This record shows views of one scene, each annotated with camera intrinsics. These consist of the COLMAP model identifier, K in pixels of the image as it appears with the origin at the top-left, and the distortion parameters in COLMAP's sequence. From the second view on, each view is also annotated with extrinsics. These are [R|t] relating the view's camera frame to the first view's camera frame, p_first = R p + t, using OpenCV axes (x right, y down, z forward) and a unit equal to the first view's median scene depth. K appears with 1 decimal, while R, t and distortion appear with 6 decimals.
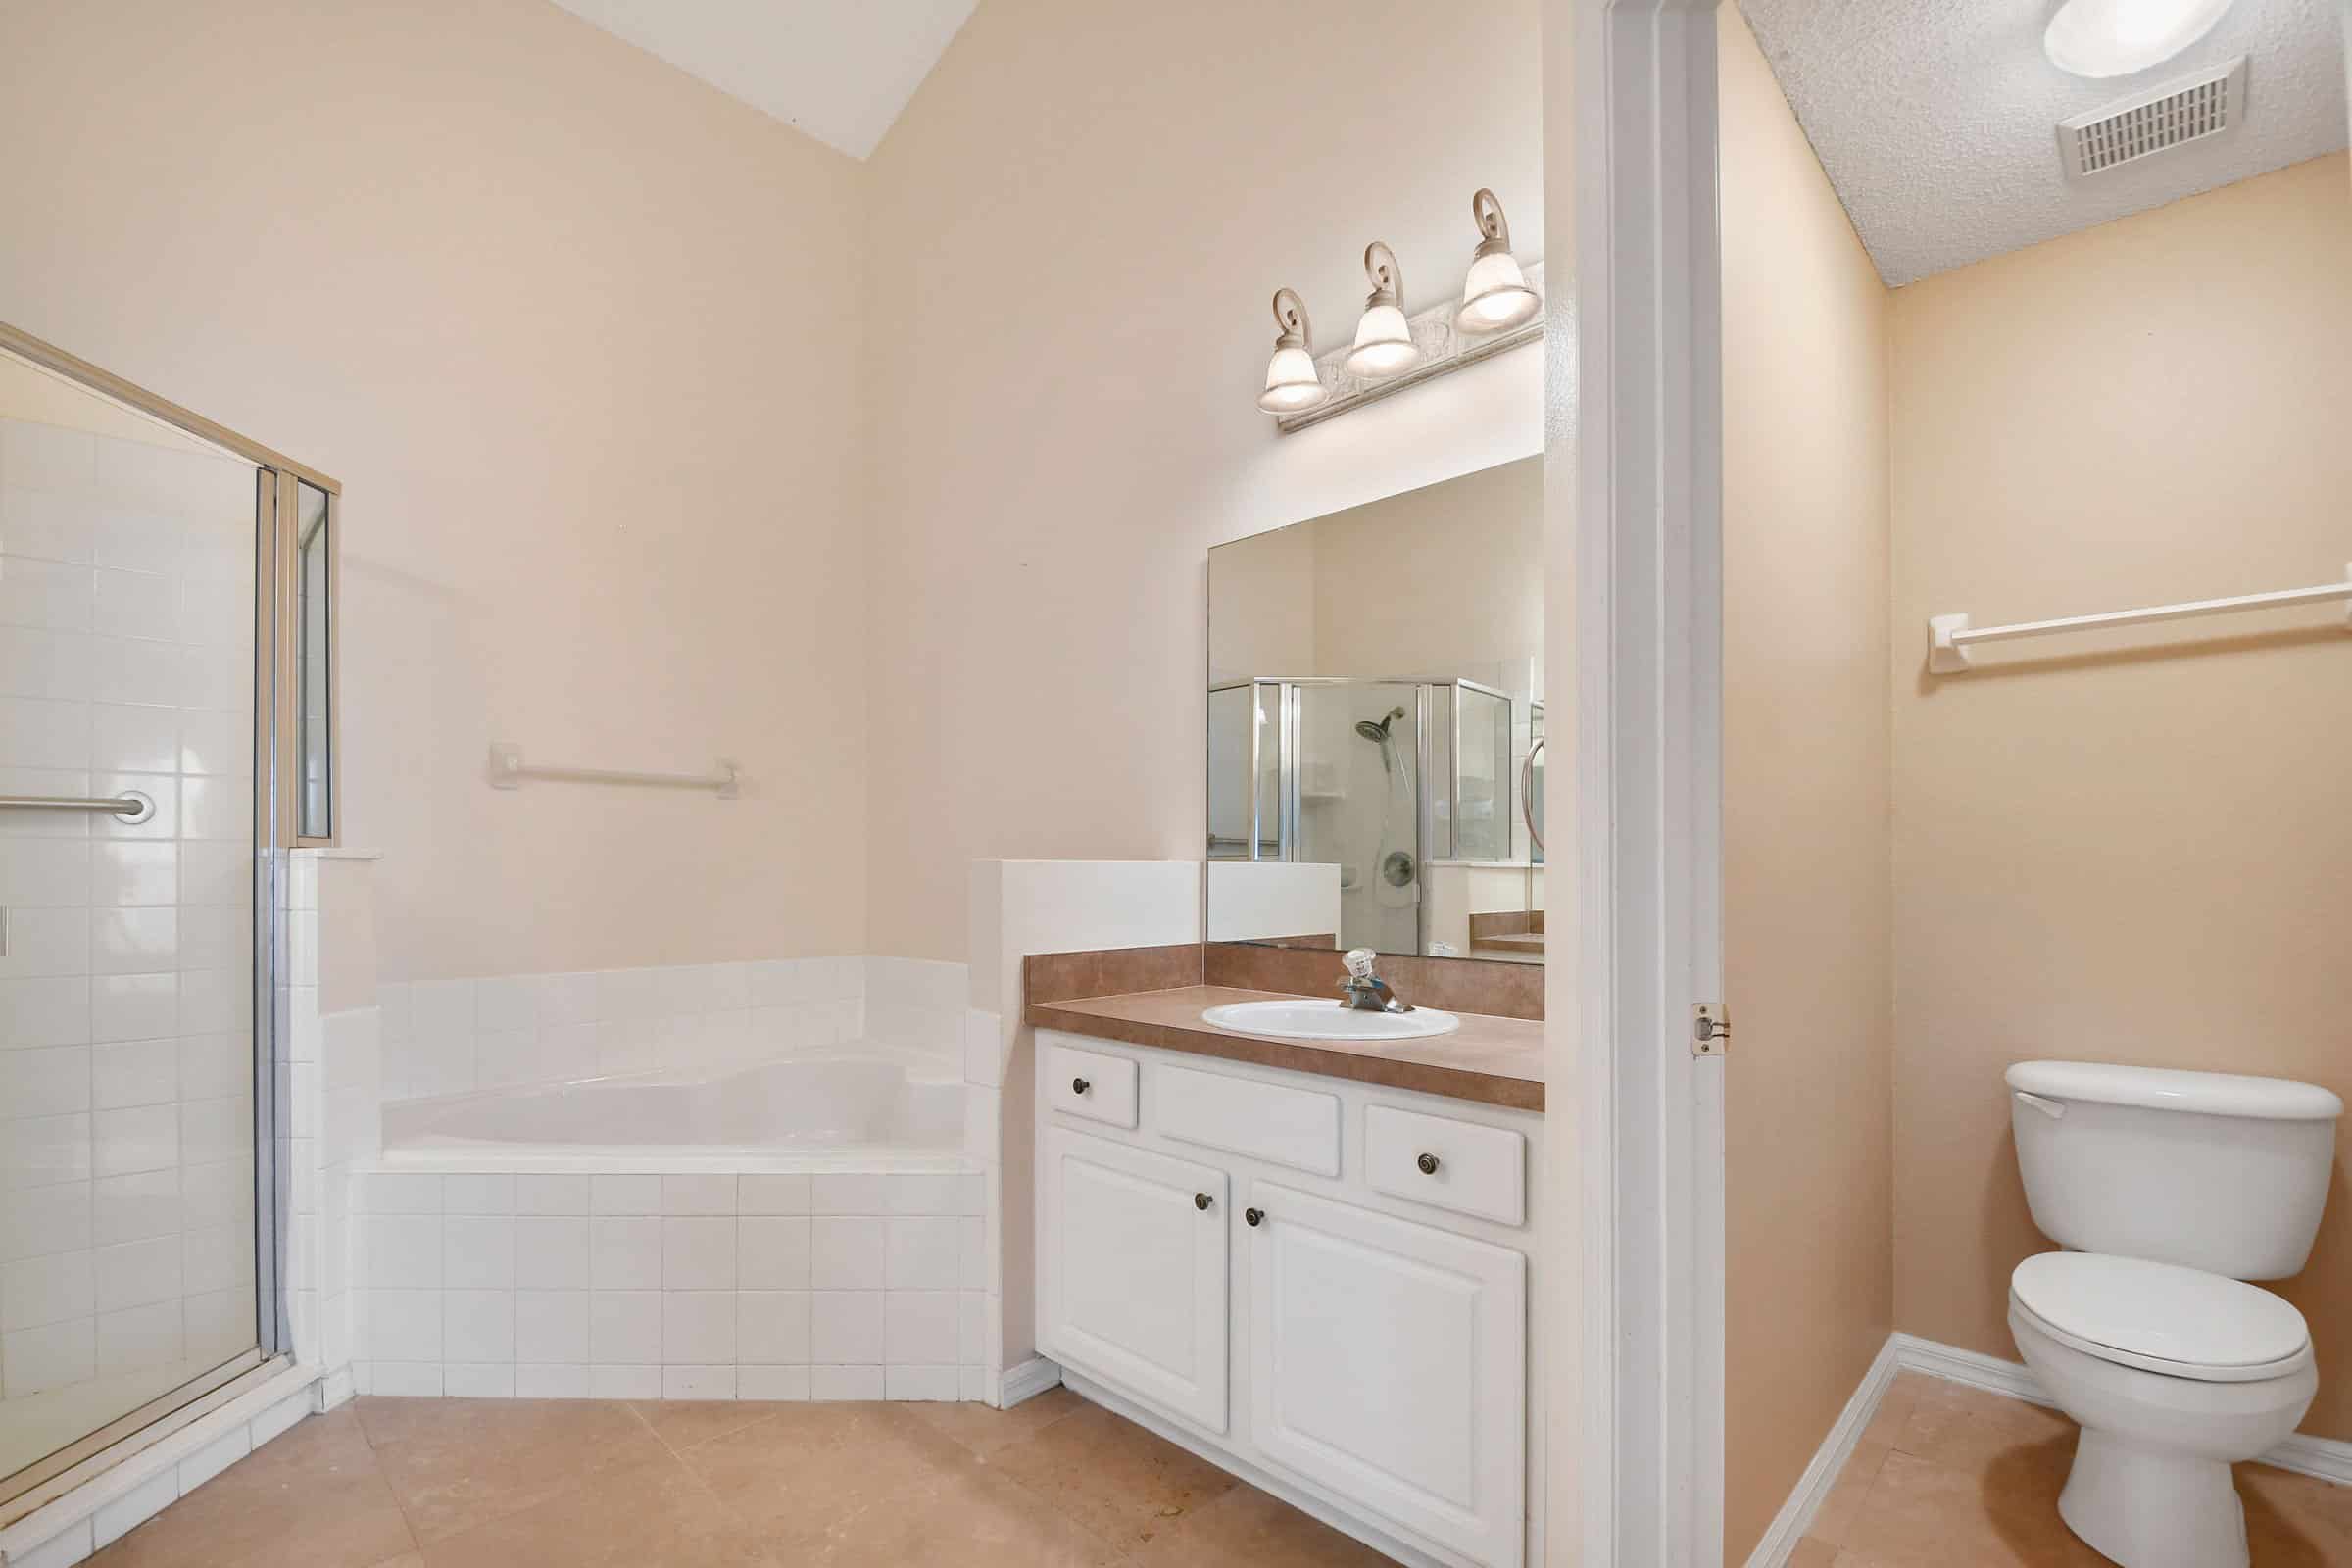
lens RADIAL K [[1043.7, 0, 1159.4], [0, 1043.7, 861.6], [0, 0, 1]] dist [-0.001954, -0.009046]
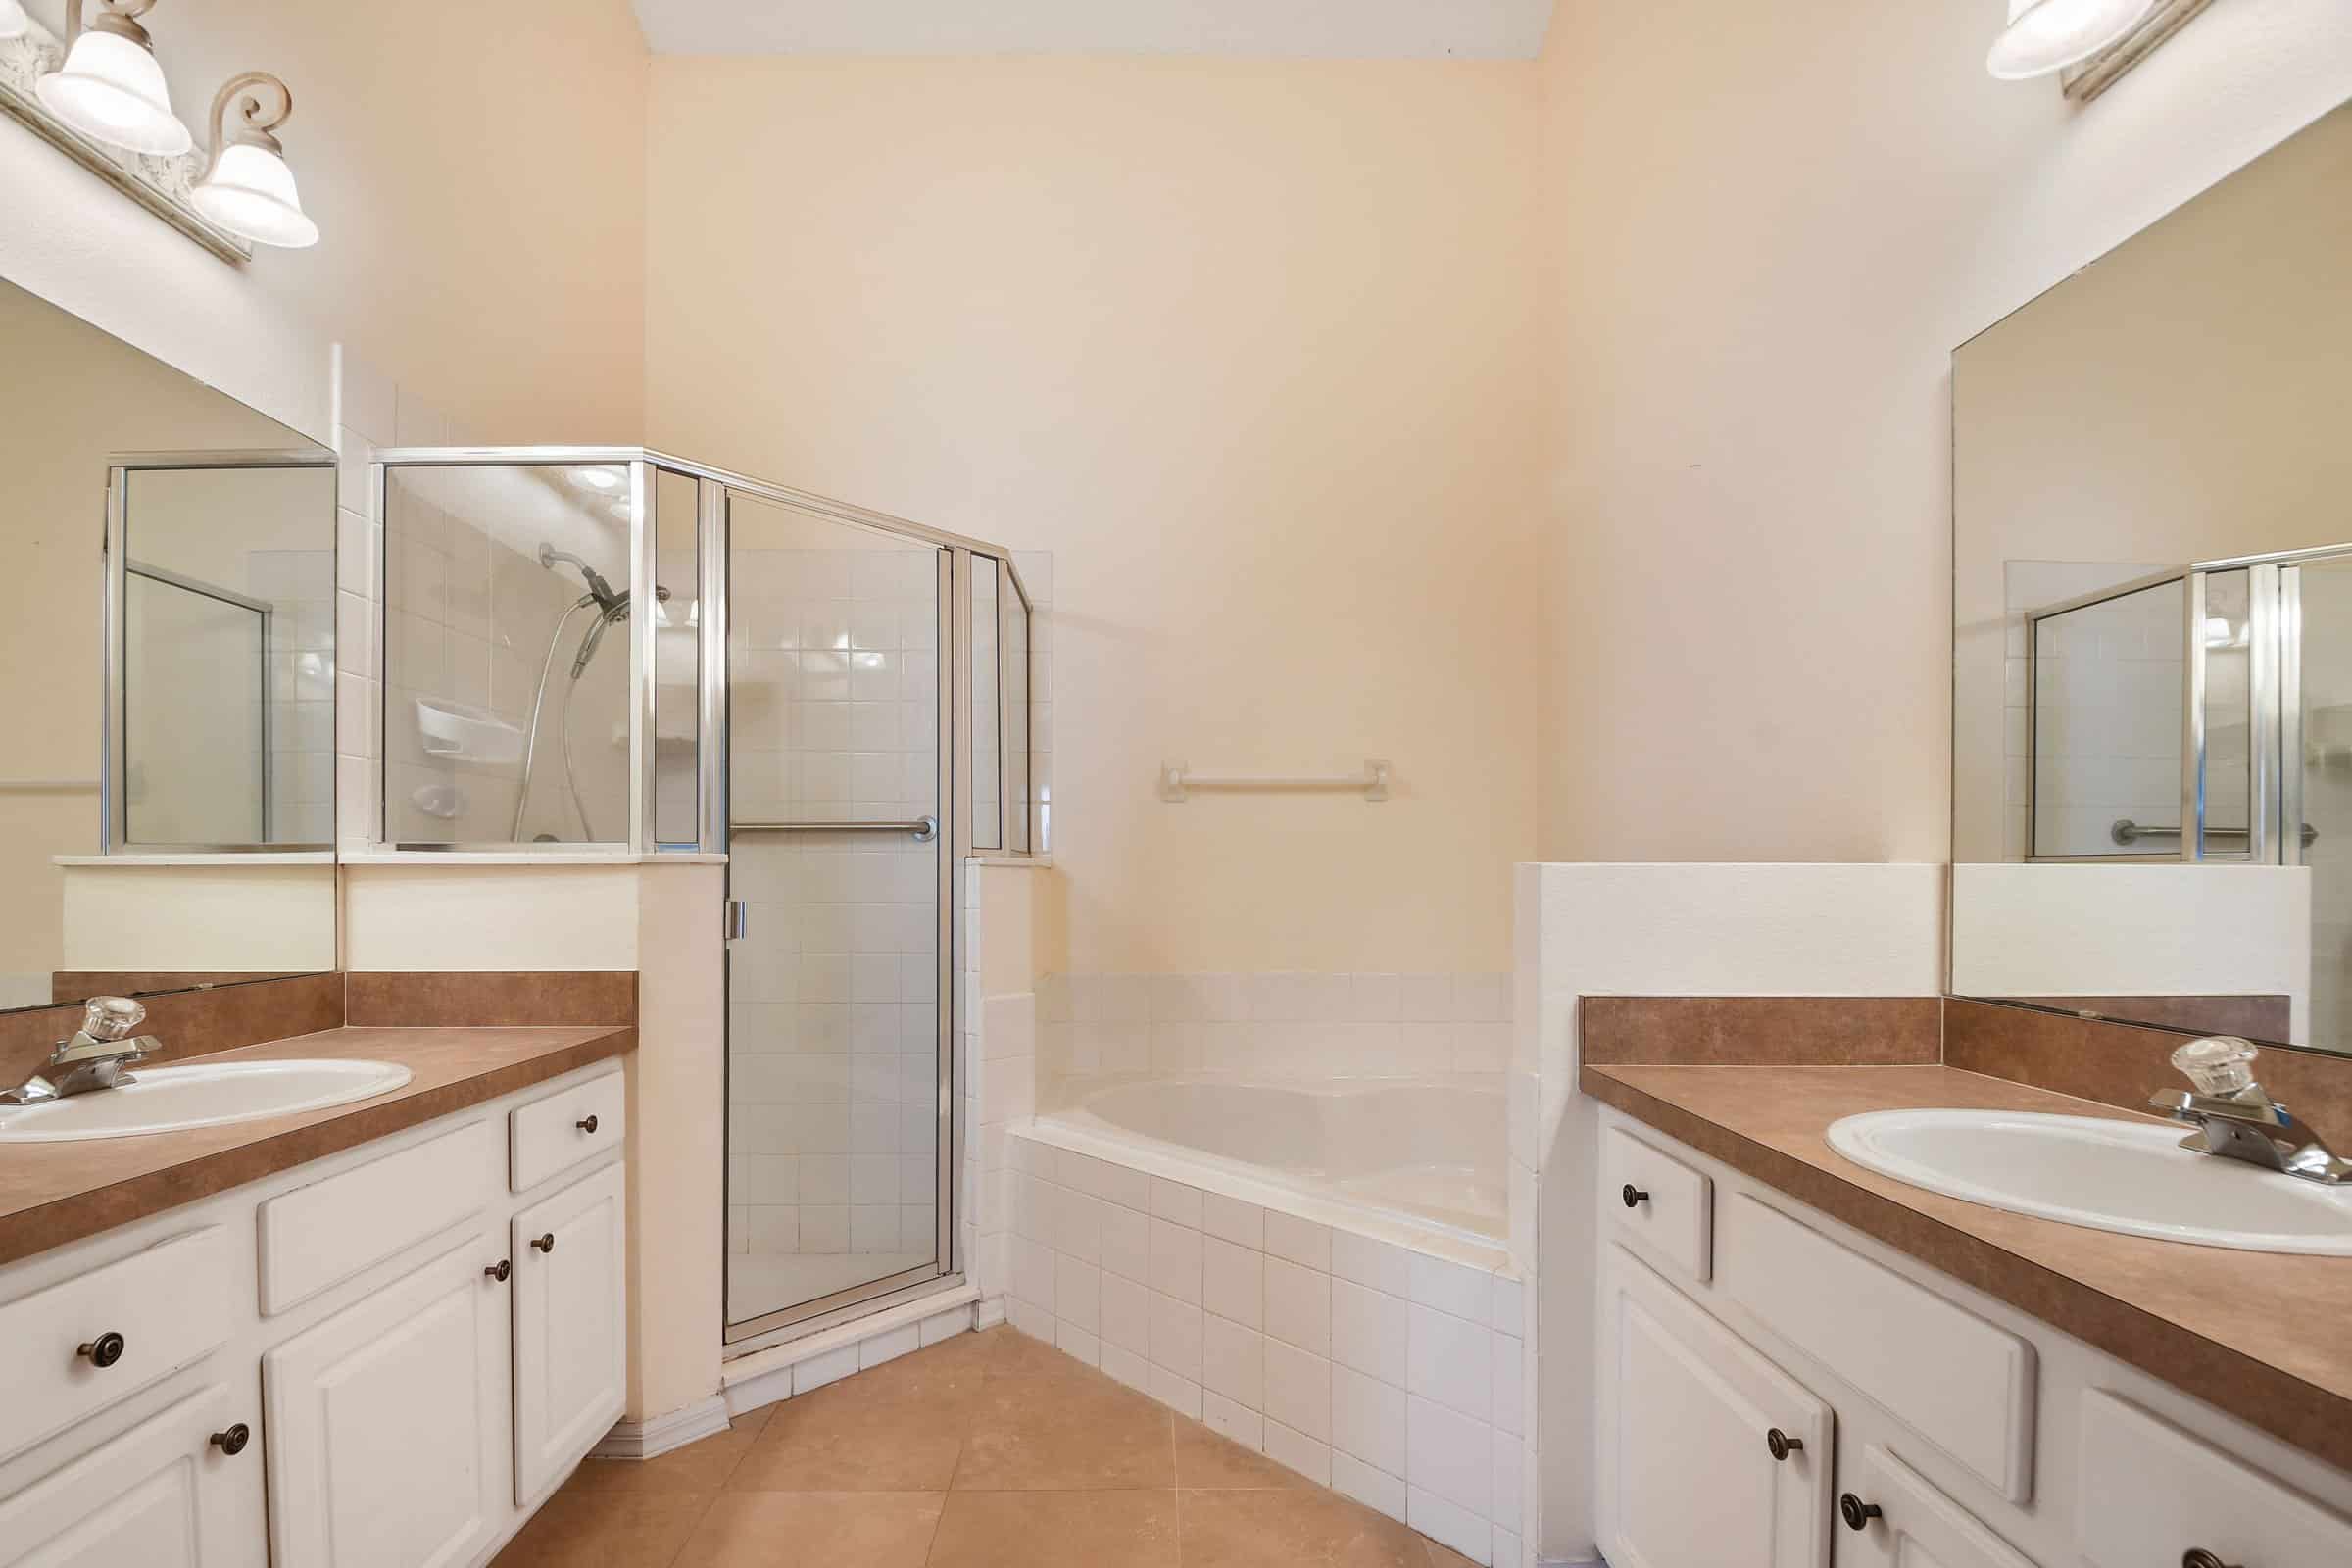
lens RADIAL K [[1043.7, 0, 1129.7], [0, 1043.7, 874.4], [0, 0, 1]] dist [-0.001954, -0.009046]
pose [[0.709088, 0.000595, -0.705120, 0.158961], [0.004586, 0.999975, 0.005456, 0.000424], [0.705105, -0.007103, 0.709067, 0.268144]]
